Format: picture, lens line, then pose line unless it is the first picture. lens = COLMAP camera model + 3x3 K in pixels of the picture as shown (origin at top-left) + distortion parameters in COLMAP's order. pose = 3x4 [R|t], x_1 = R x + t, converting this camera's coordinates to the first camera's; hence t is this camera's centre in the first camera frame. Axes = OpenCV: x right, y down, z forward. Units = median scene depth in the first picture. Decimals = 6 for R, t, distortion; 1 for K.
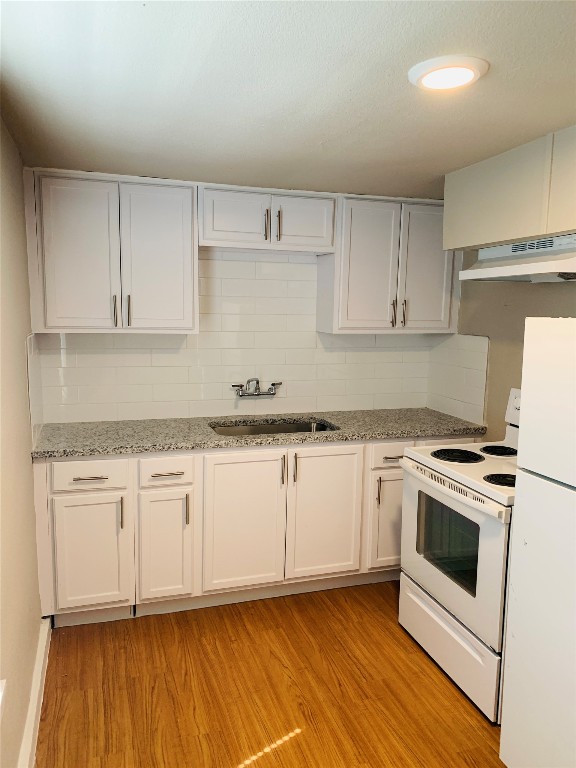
lens RADIAL K [[587.6, 0, 284.4], [0, 587.6, 387.4], [0, 0, 1]] dist [0.013492, -0.024606]
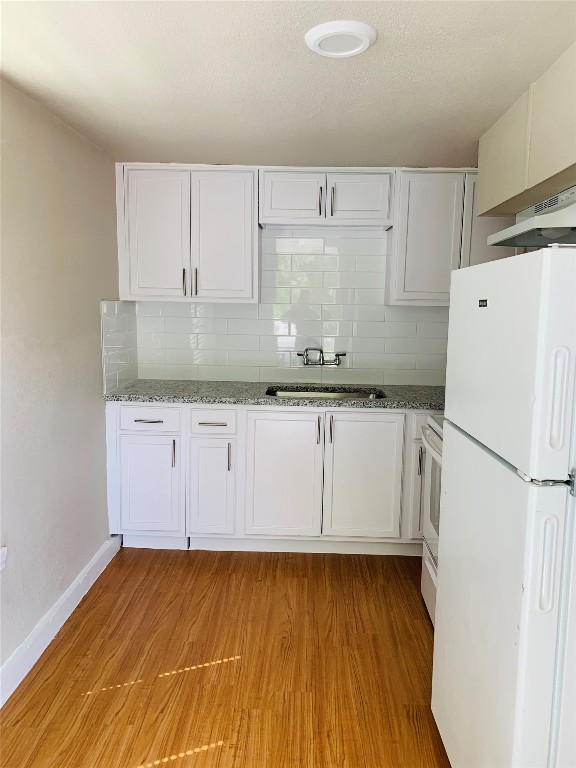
lens RADIAL K [[587.6, 0, 281.2], [0, 587.6, 374.0], [0, 0, 1]] dist [0.013492, -0.024606]
pose [[0.942674, 0.043595, -0.330856, 0.301371], [-0.047890, 0.998841, -0.004835, 0.050286], [0.330262, 0.020402, 0.943669, -0.027250]]
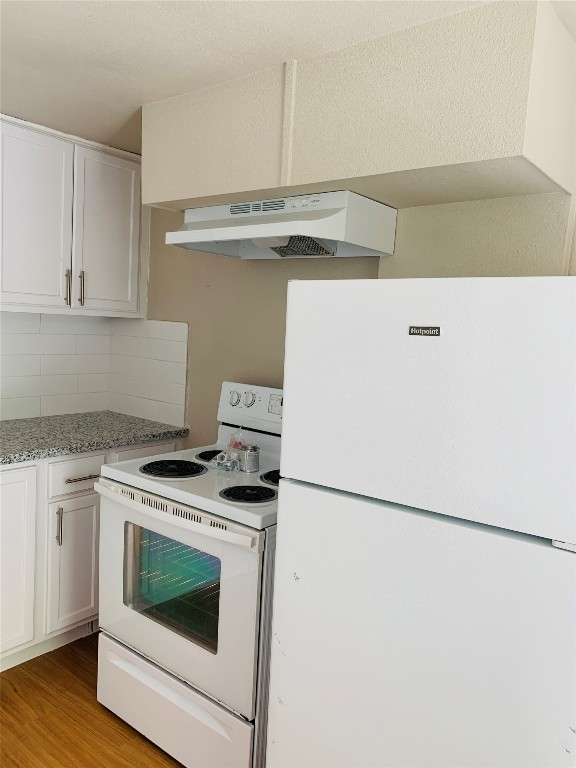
lens RADIAL K [[587.6, 0, 304.5], [0, 587.6, 385.4], [0, 0, 1]] dist [0.013492, -0.024606]
pose [[0.814346, -0.029945, 0.579606, -0.011423], [0.033632, 0.999425, 0.004382, 0.008012], [-0.579404, 0.015925, 0.814885, 0.252448]]
